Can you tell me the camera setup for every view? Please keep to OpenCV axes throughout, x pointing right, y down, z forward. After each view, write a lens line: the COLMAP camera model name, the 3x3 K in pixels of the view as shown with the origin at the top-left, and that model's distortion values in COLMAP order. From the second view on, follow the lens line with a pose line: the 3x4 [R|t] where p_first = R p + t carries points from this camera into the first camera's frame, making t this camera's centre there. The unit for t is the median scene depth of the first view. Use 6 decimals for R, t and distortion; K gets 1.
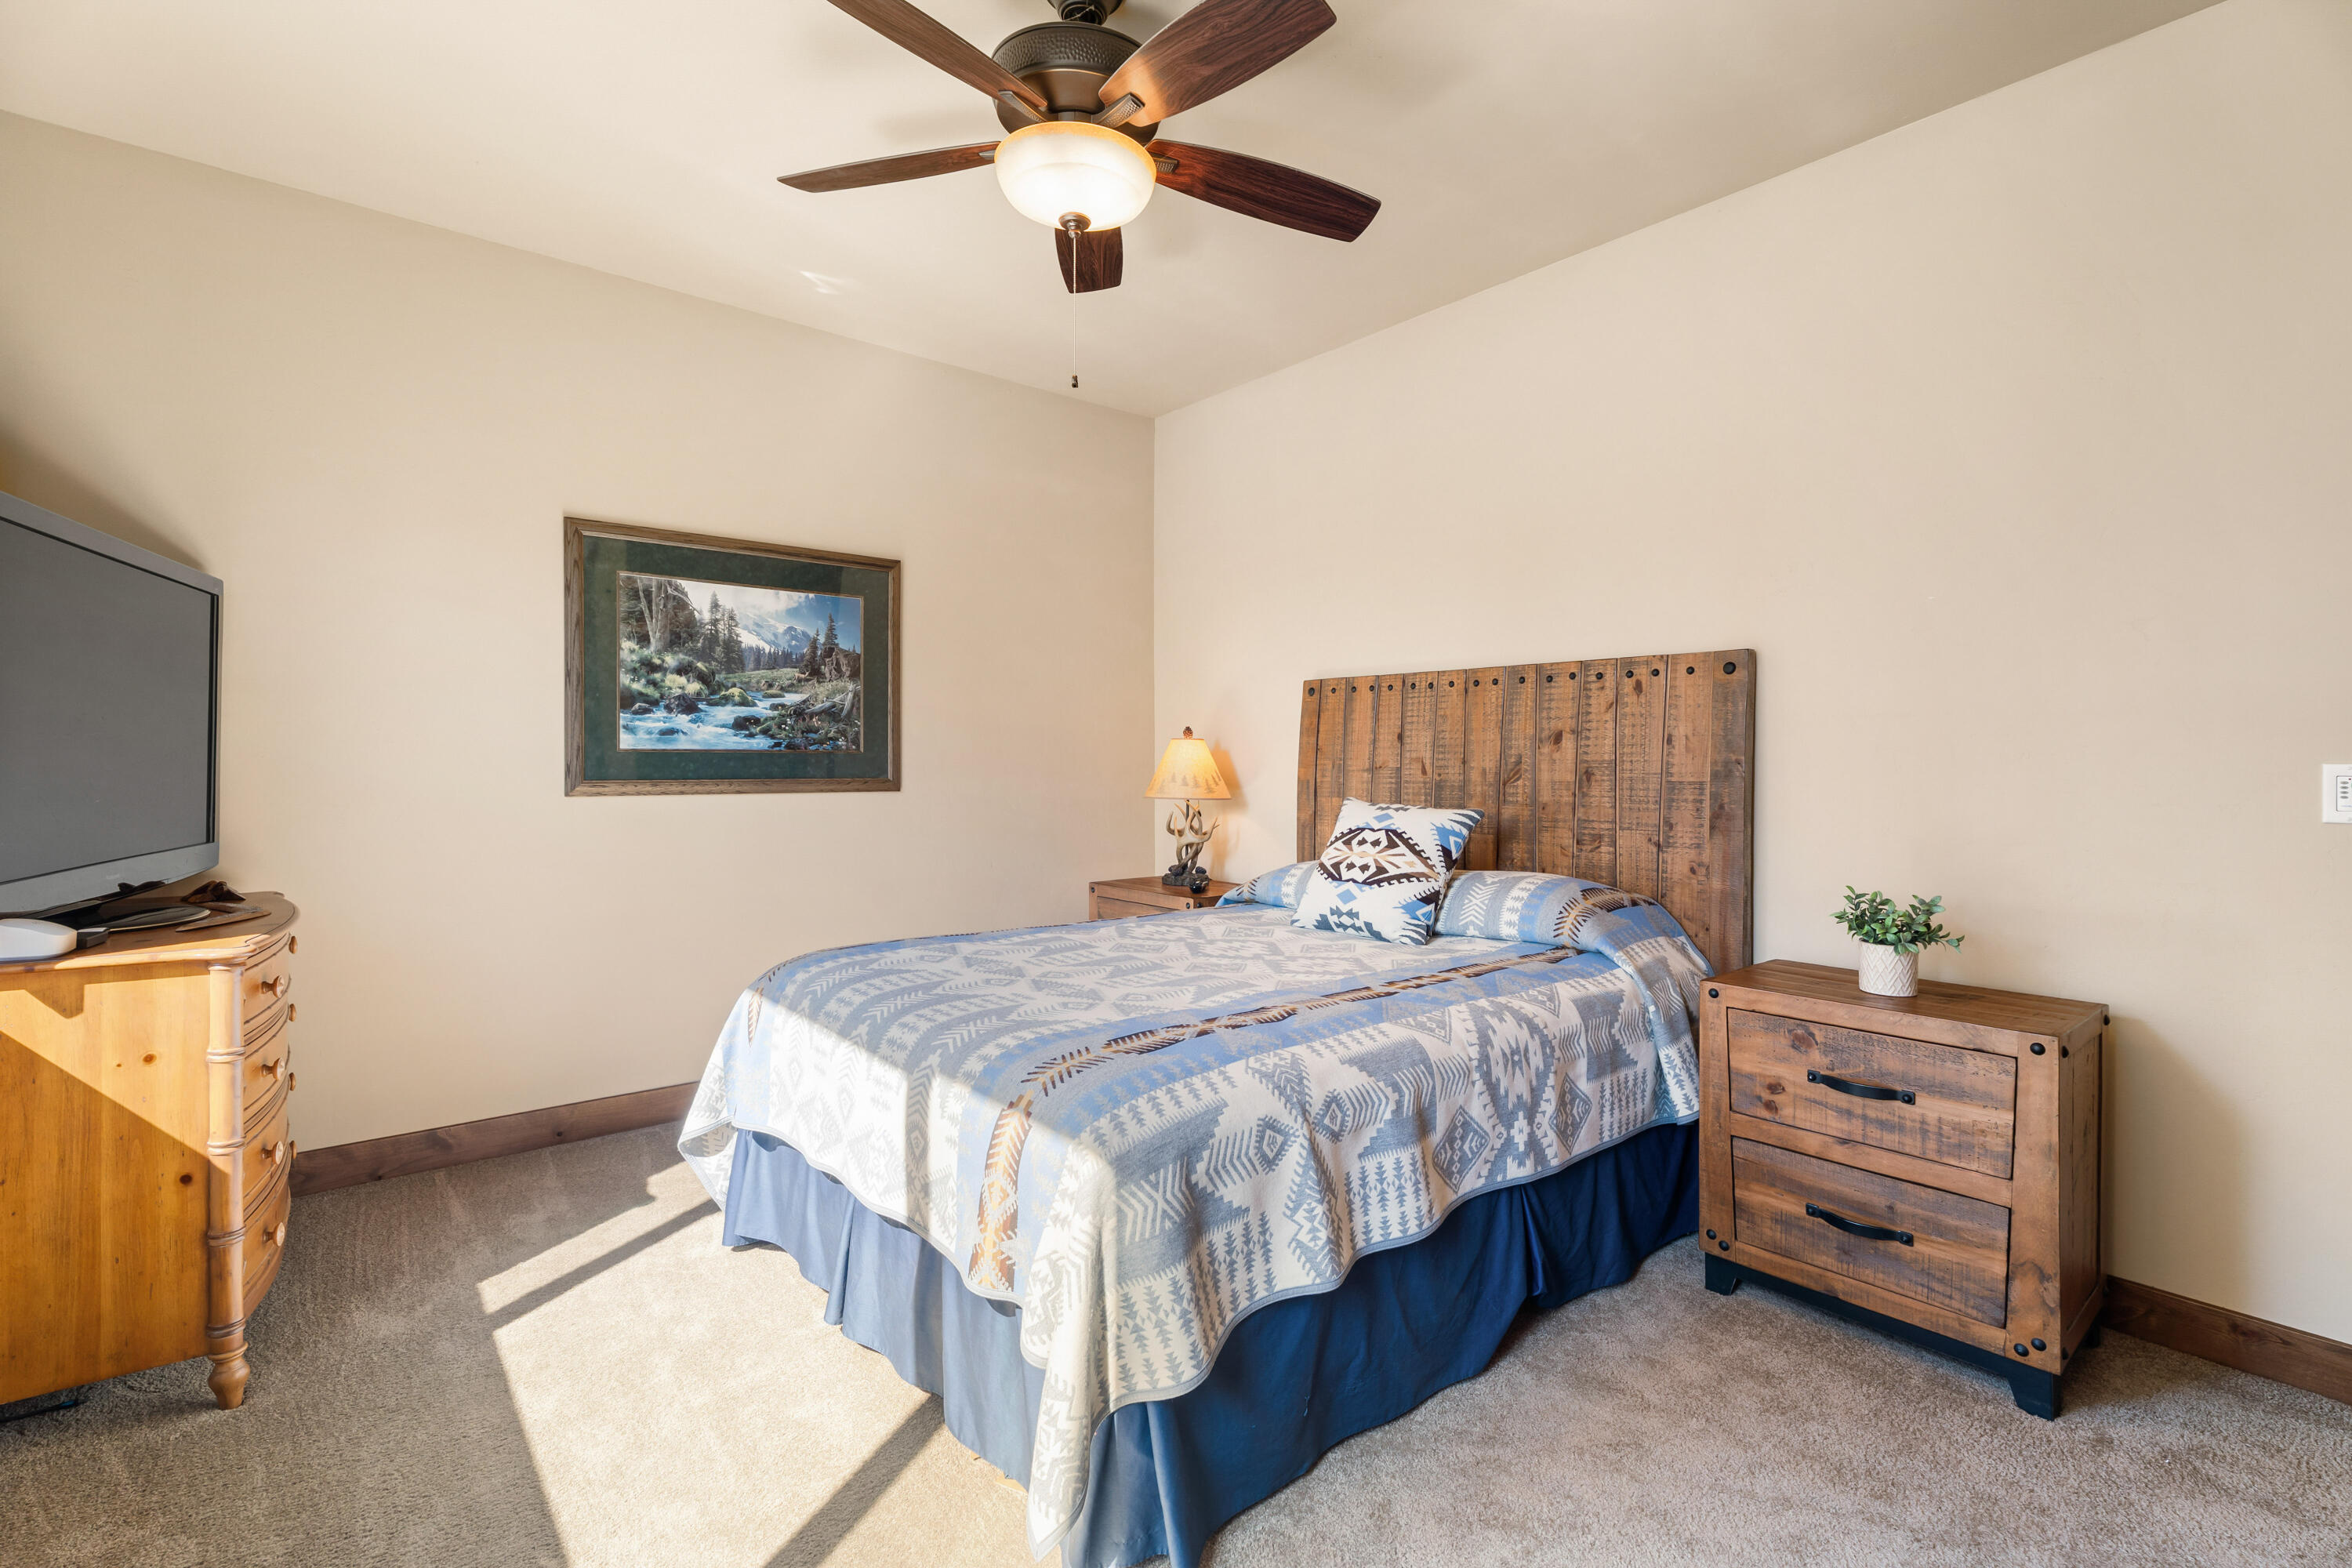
lens RADIAL K [[1065.9, 0, 1173.7], [0, 1065.9, 773.7], [0, 0, 1]] dist [0.003143, 0.000240]
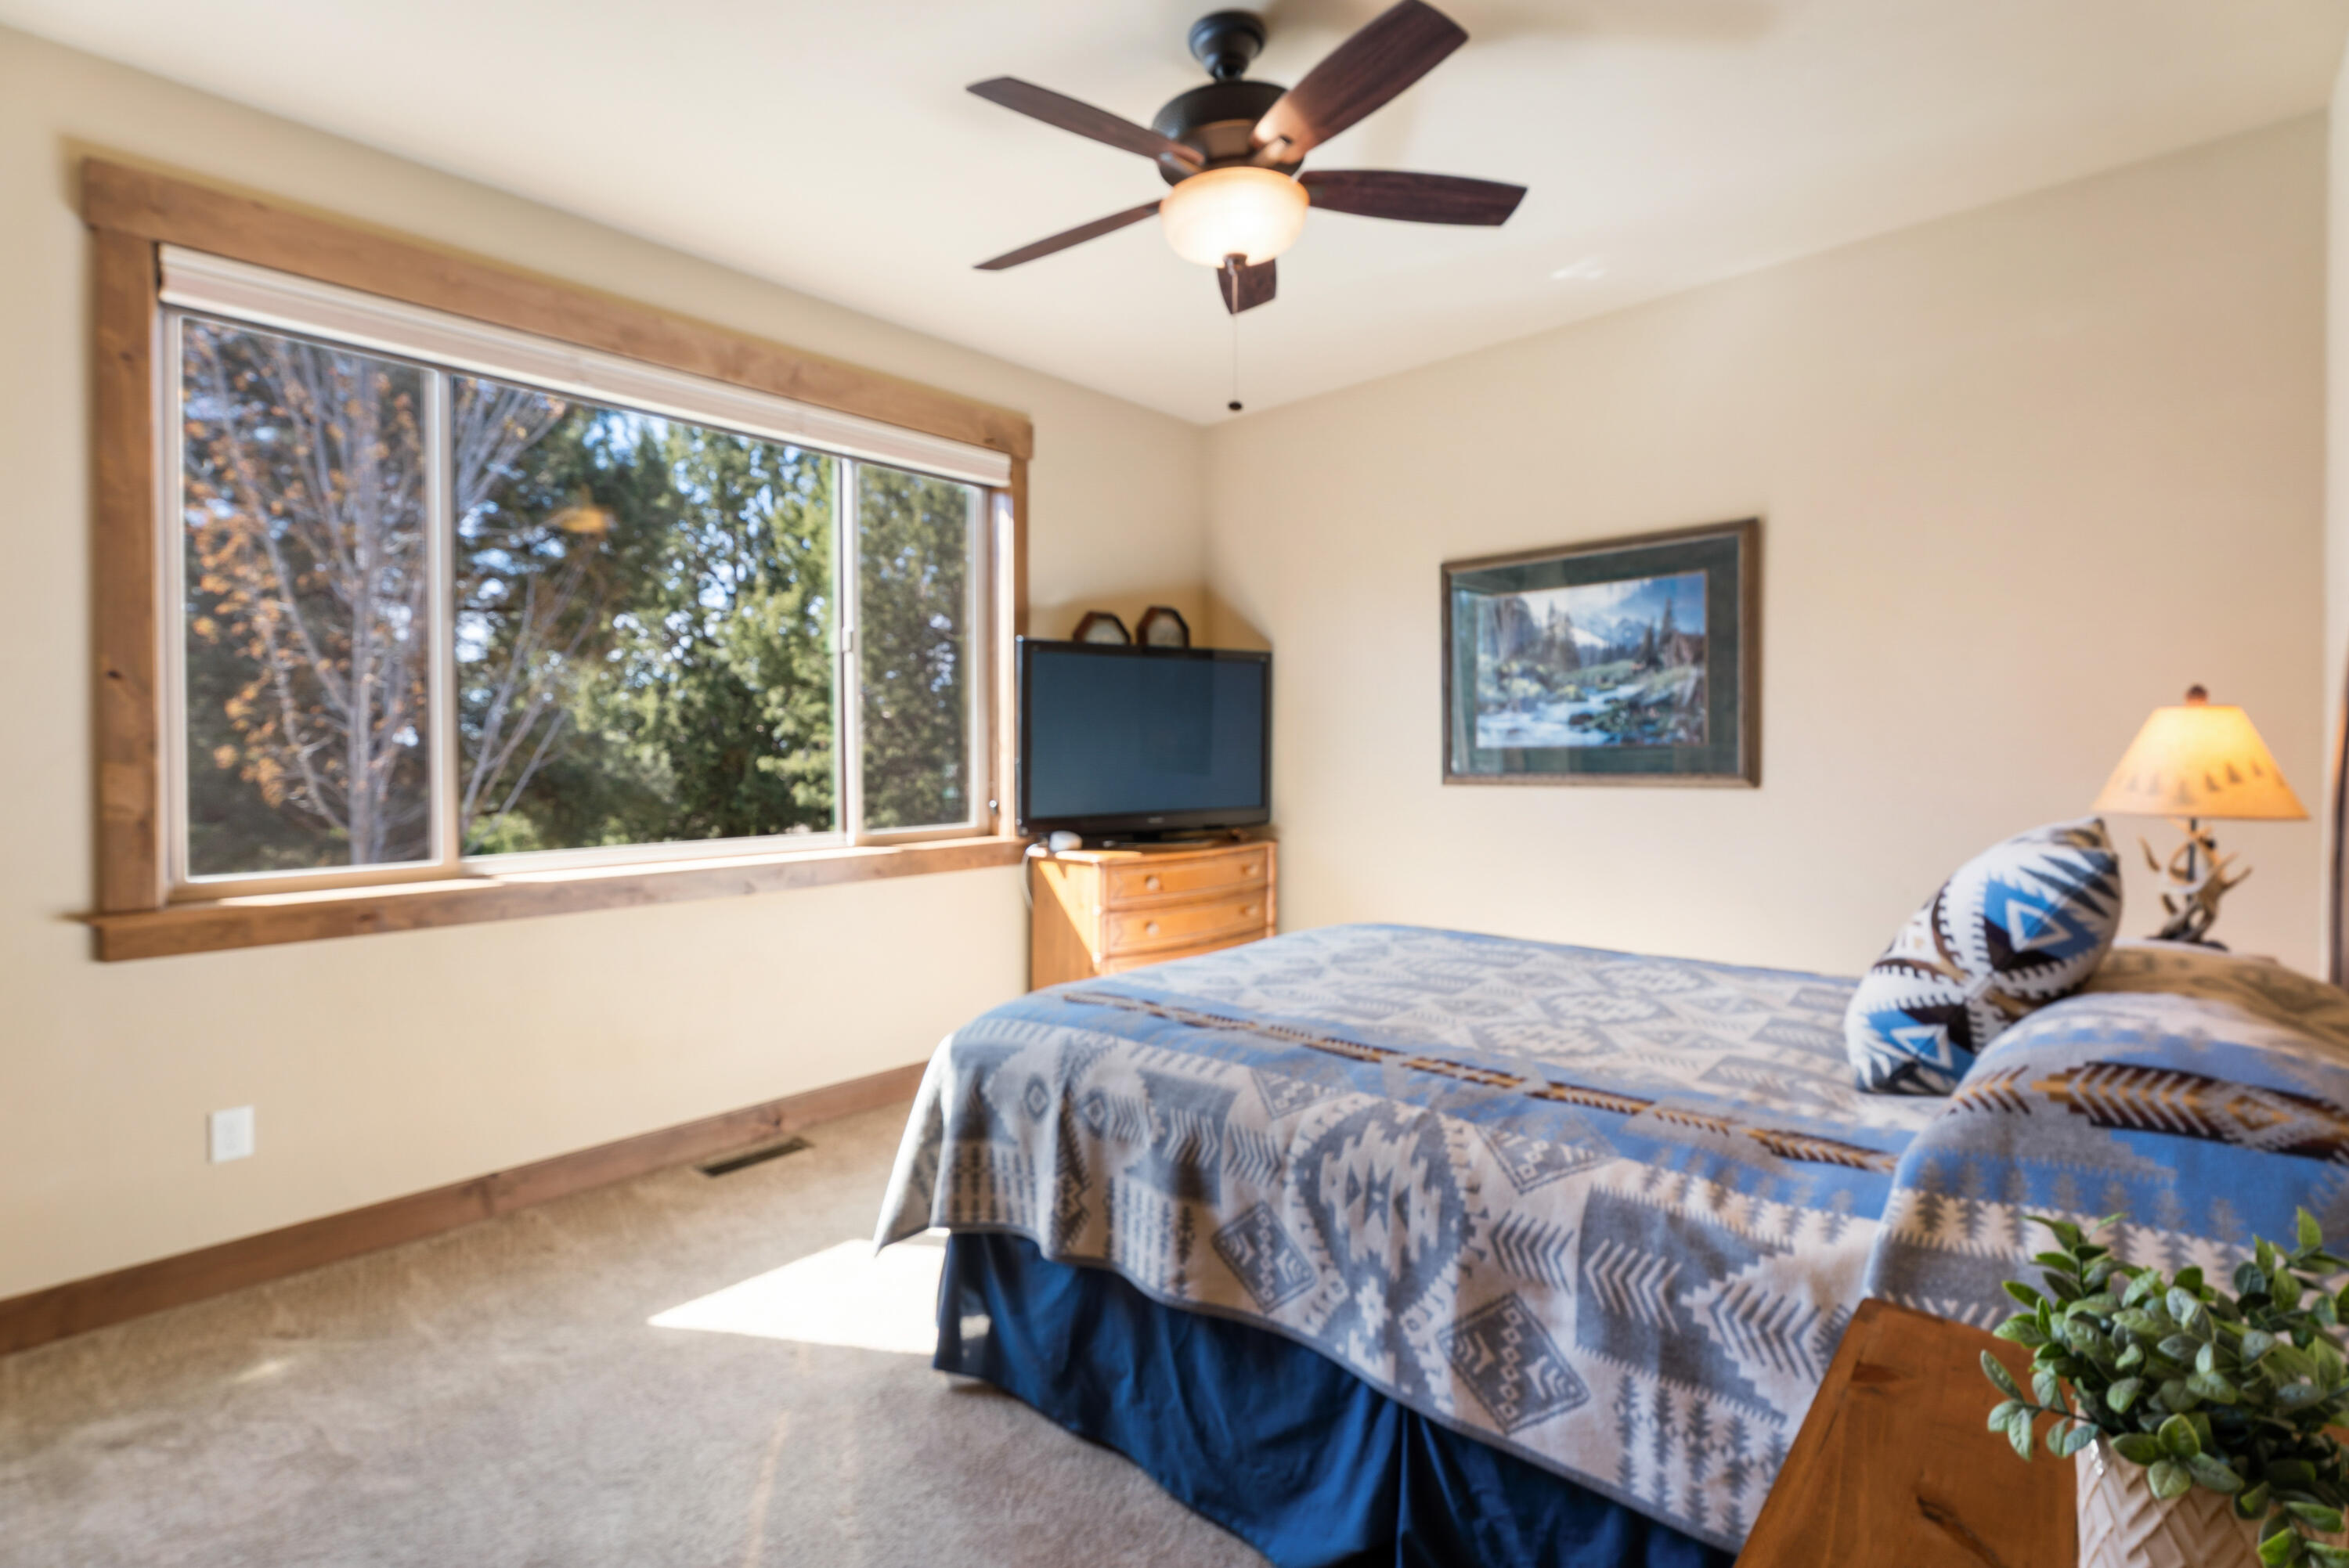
lens RADIAL K [[1064.4, 0, 1172.2], [0, 1064.4, 773.7], [0, 0, 1]] dist [0.003143, 0.000240]
pose [[0.137626, 0.008259, -0.990450, 0.594611], [-0.000920, 0.999966, 0.008210, -0.002409], [0.990484, -0.000219, 0.137629, 0.482557]]
